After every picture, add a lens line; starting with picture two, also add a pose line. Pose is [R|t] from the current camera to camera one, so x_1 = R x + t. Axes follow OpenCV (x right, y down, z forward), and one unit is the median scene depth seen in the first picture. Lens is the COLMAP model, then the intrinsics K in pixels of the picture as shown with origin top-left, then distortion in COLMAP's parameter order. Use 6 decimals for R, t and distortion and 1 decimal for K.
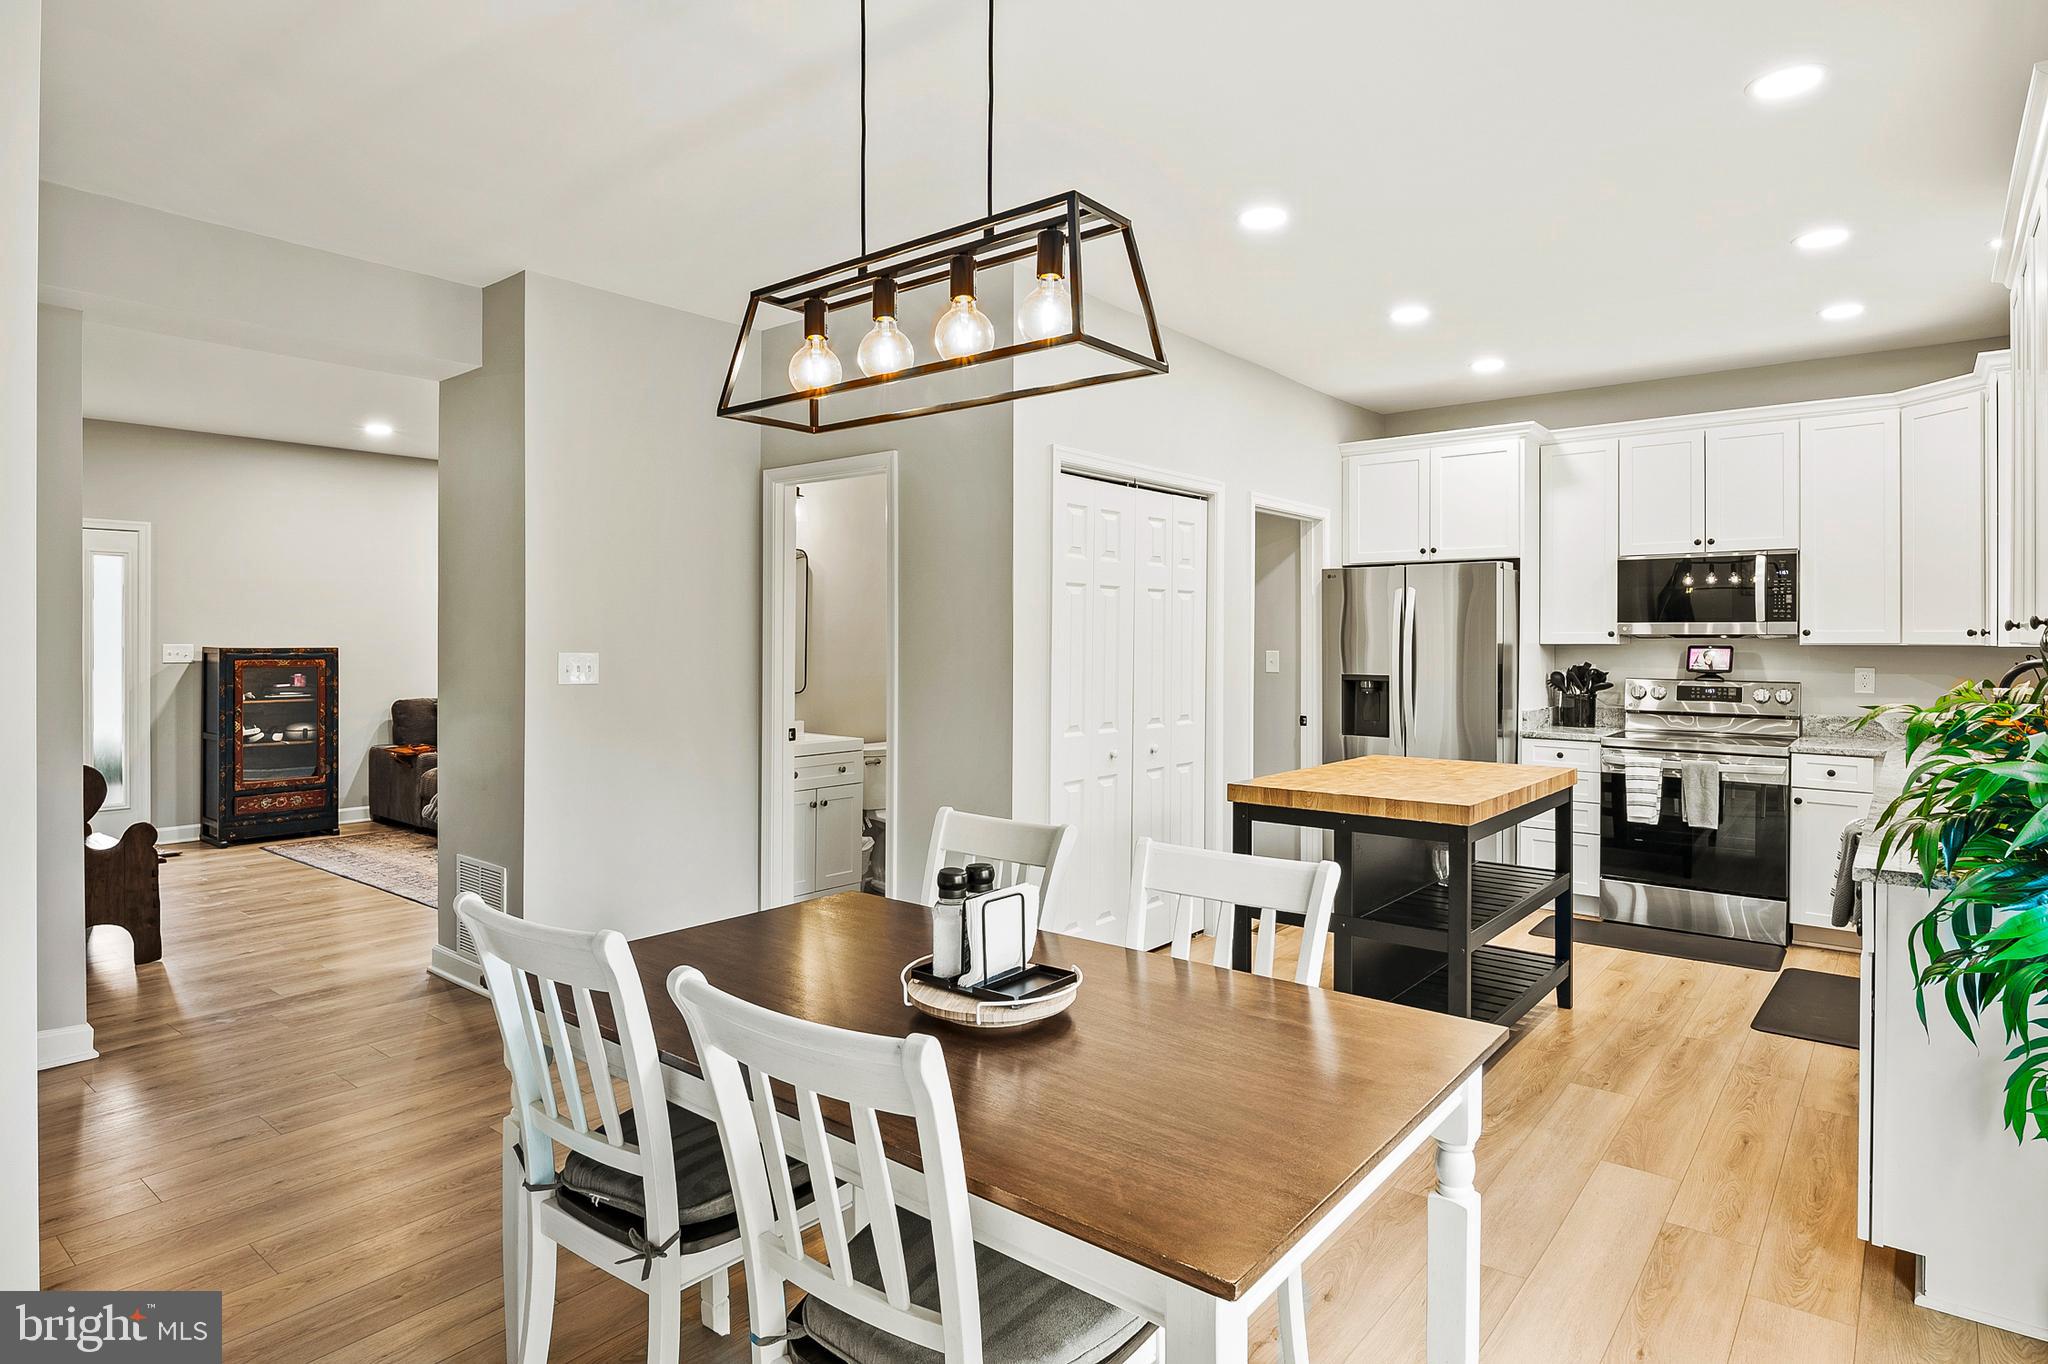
lens RADIAL K [[1115.8, 0, 1016.0], [0, 1115.8, 641.2], [0, 0, 1]] dist [-0.003167, -0.003346]
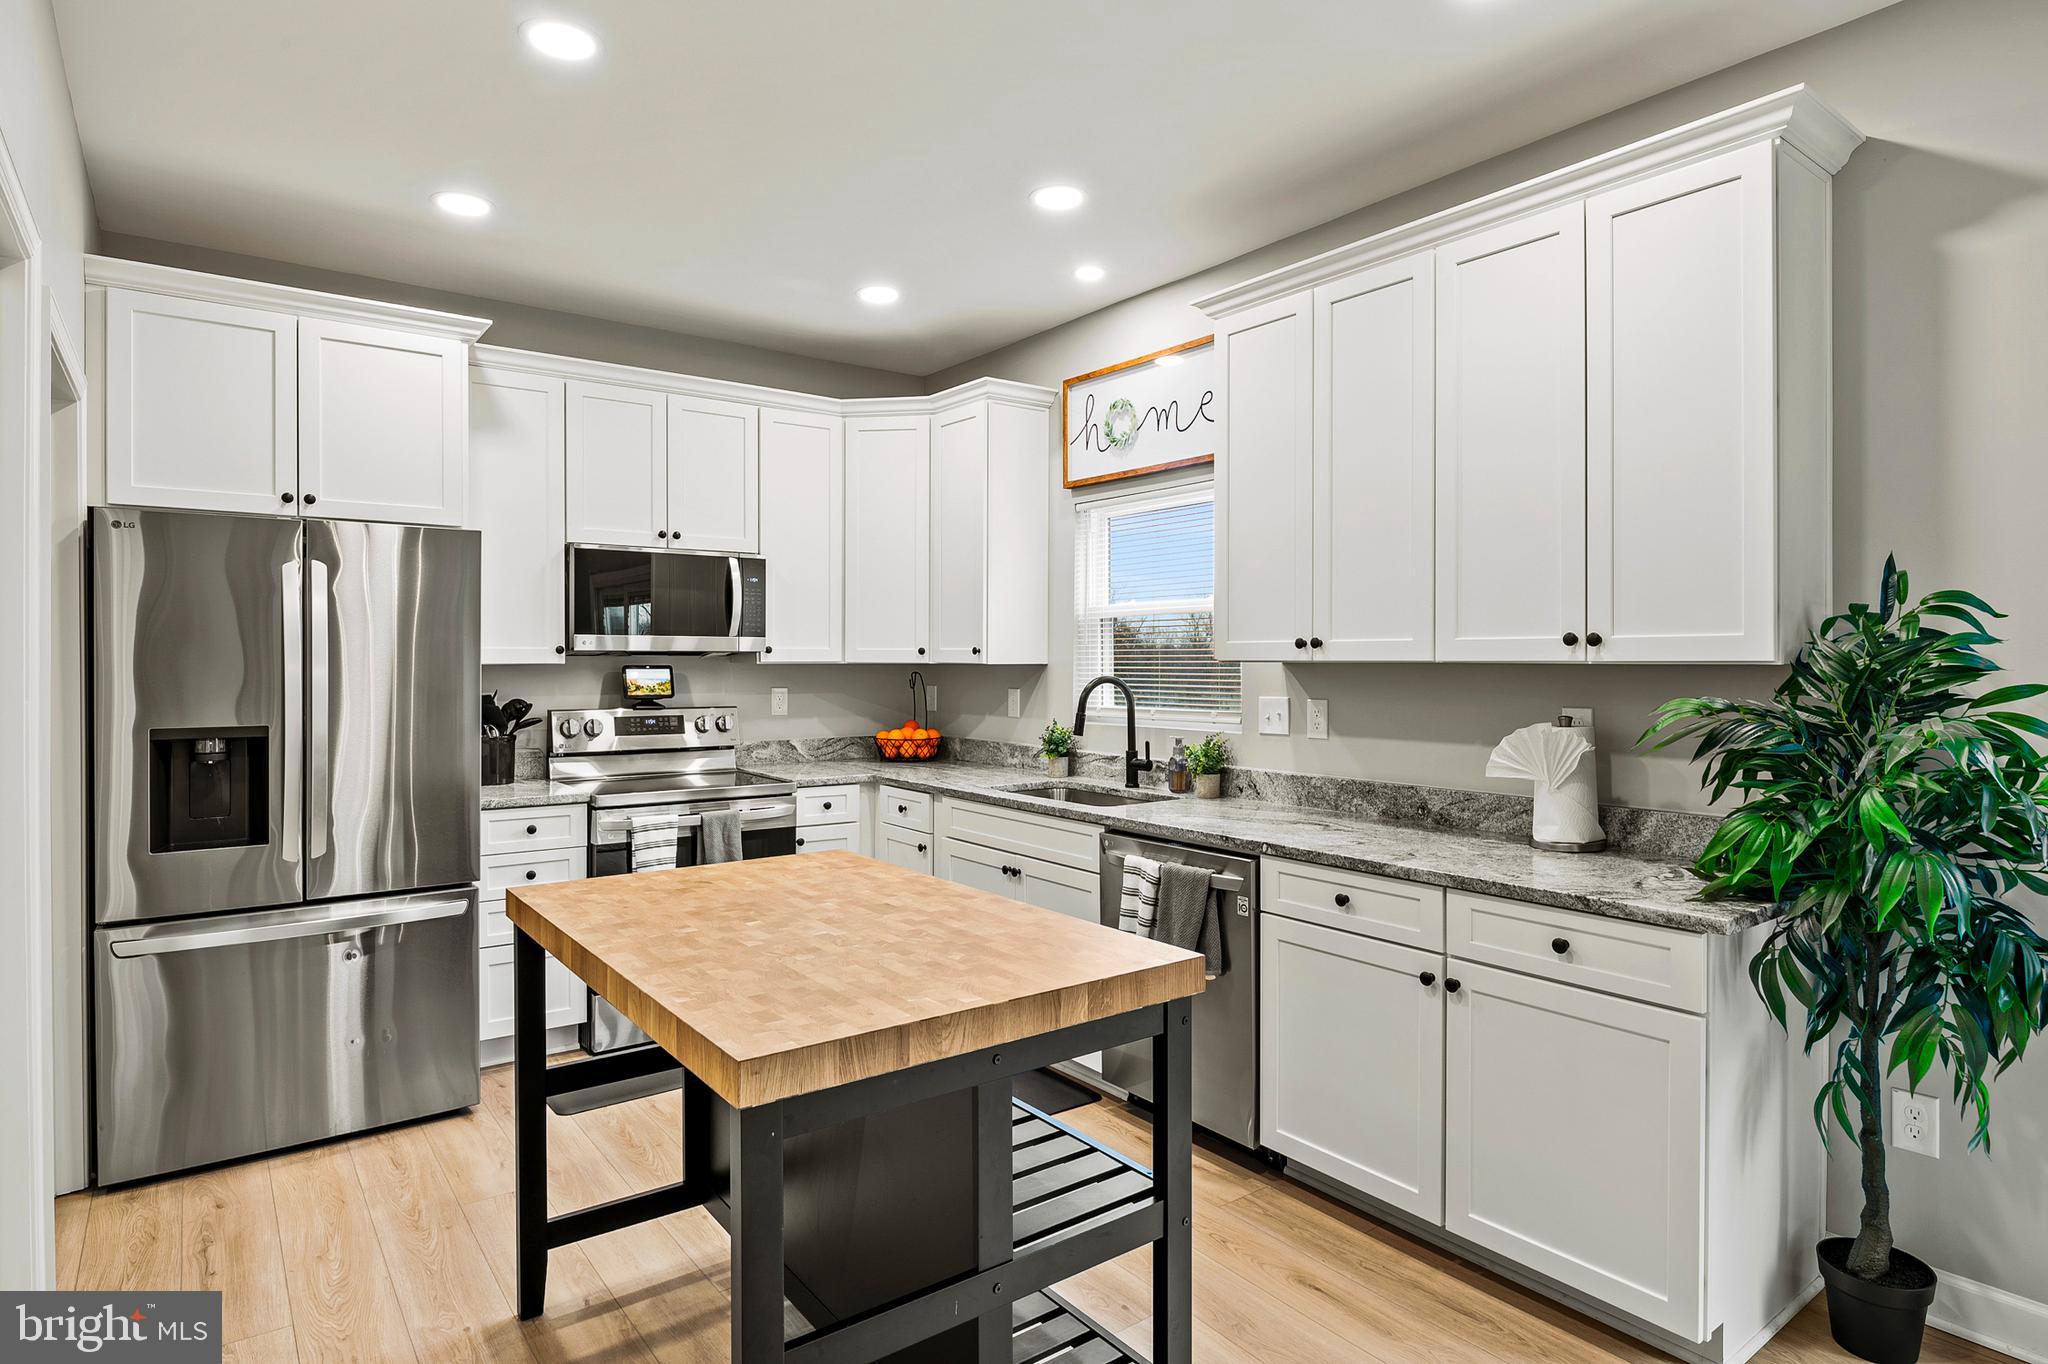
lens RADIAL K [[1106.8, 0, 1020.9], [0, 1106.8, 664.3], [0, 0, 1]] dist [-0.002614, -0.001528]
pose [[0.245526, -0.004136, 0.969381, -0.085824], [0.003056, 0.999989, 0.003493, 0.001308], [-0.969385, 0.002105, 0.245536, 0.552393]]
